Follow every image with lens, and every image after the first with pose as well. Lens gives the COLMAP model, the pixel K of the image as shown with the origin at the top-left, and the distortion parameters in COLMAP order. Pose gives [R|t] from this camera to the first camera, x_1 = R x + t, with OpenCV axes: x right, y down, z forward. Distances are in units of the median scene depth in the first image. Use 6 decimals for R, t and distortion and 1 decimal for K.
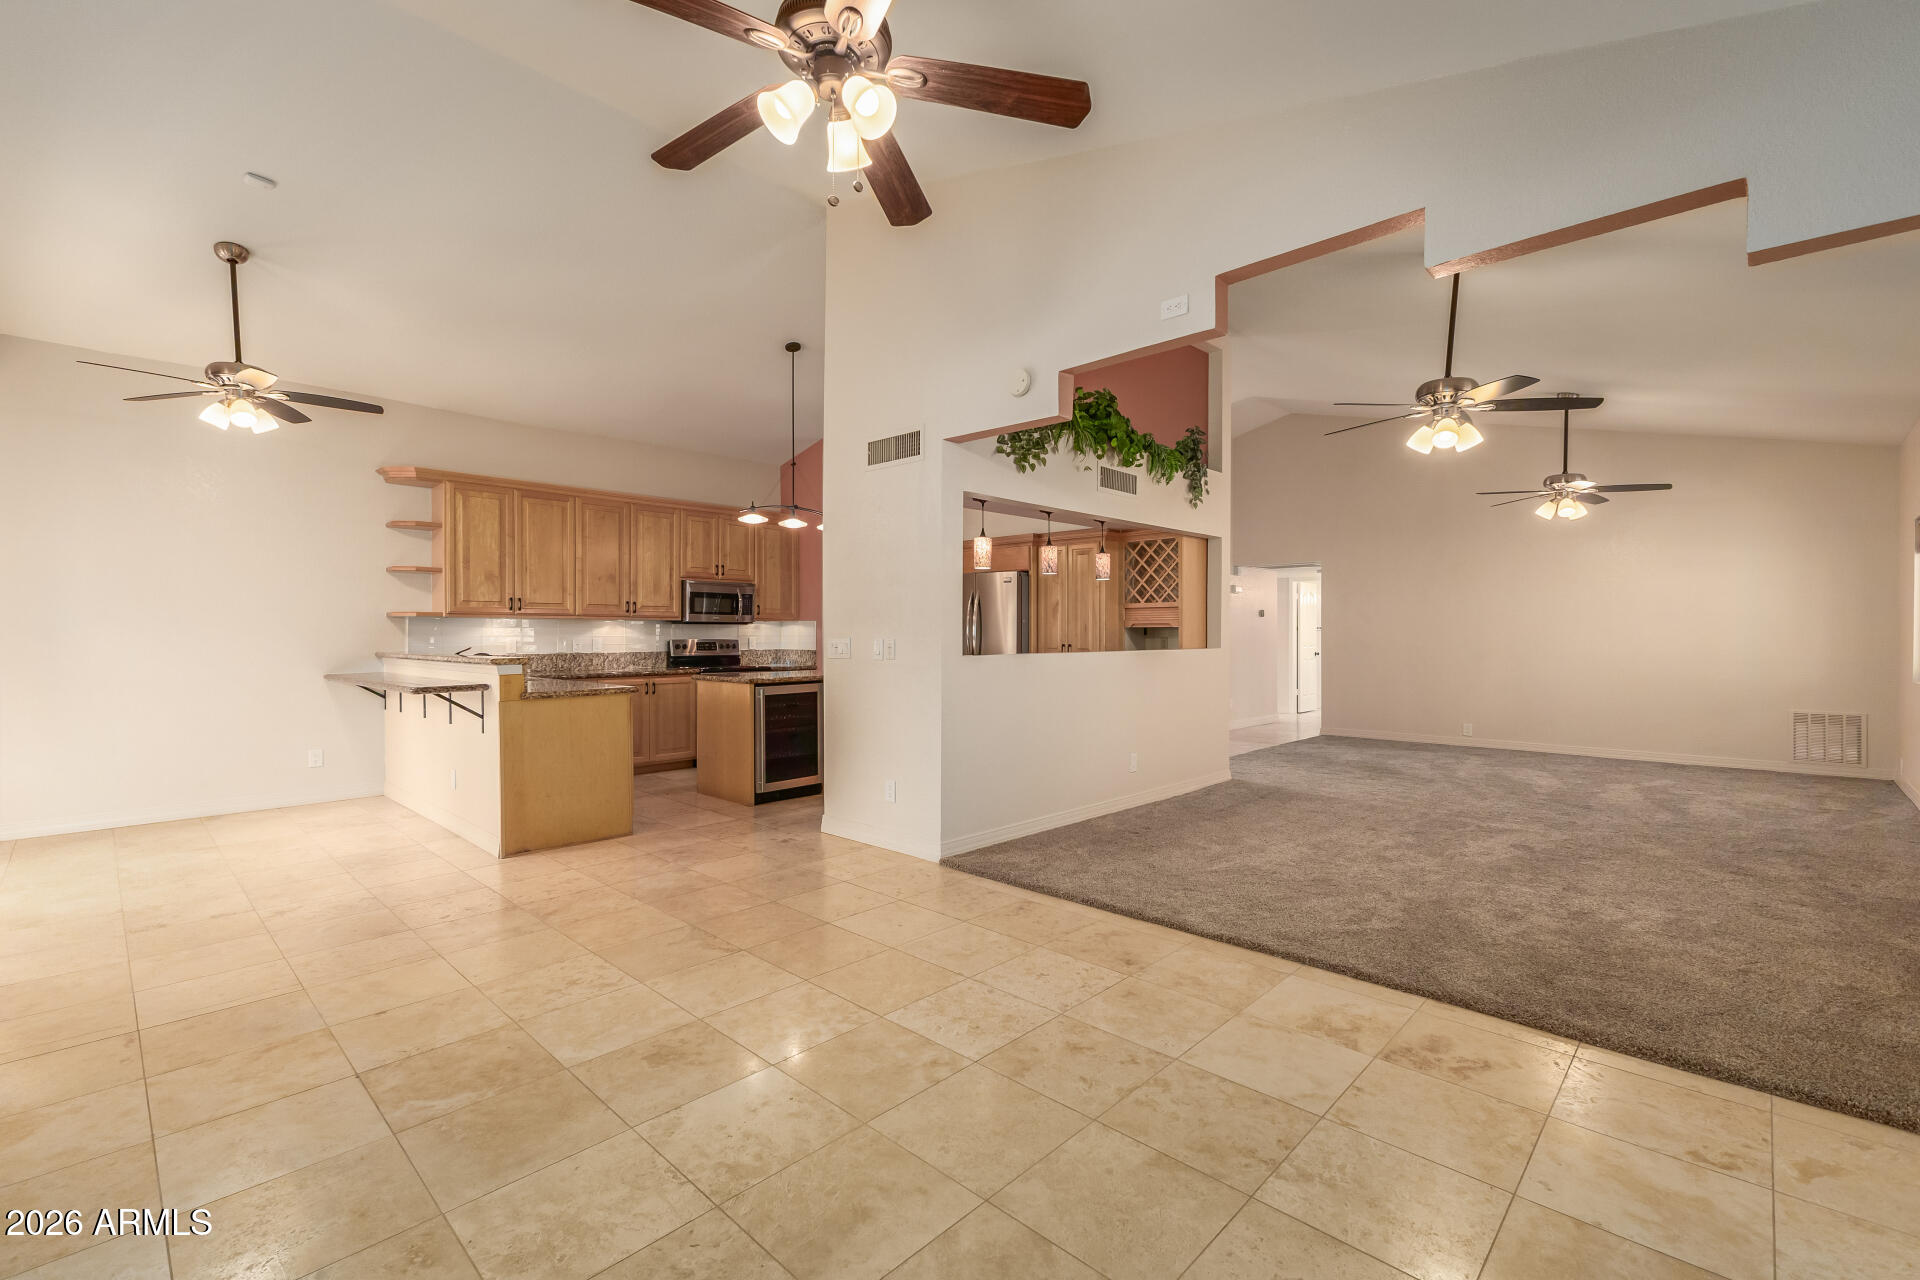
lens RADIAL K [[831.7, 0, 951.9], [0, 831.7, 639.0], [0, 0, 1]] dist [0.011683, -0.003079]
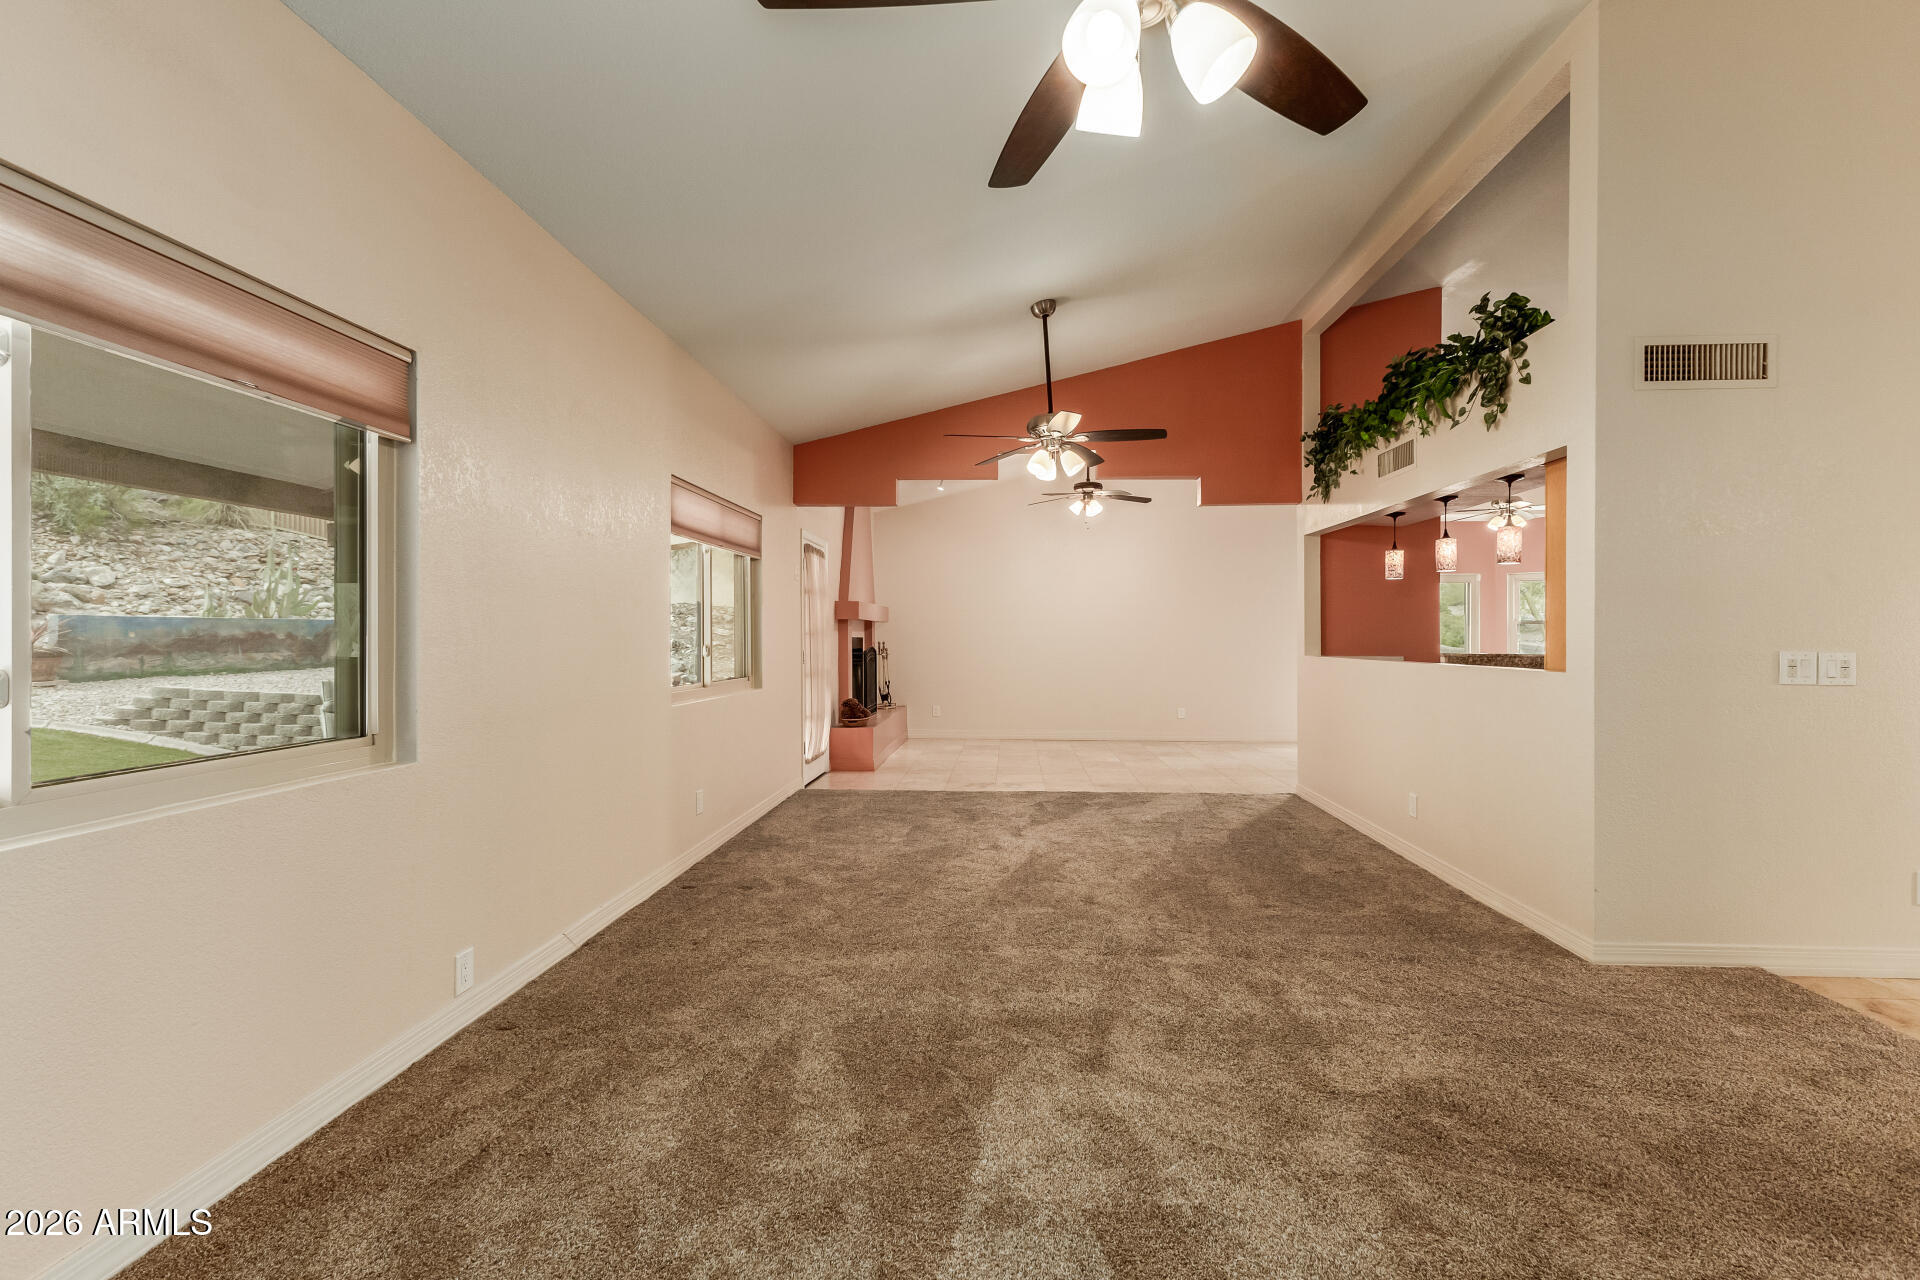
lens RADIAL K [[831.7, 0, 990.0], [0, 831.7, 638.1], [0, 0, 1]] dist [0.011683, -0.003079]
pose [[-0.736100, 0.001111, -0.676872, 2.077581], [-0.006484, 0.999941, 0.008692, -0.026627], [0.676841, 0.010787, -0.736050, 2.607697]]
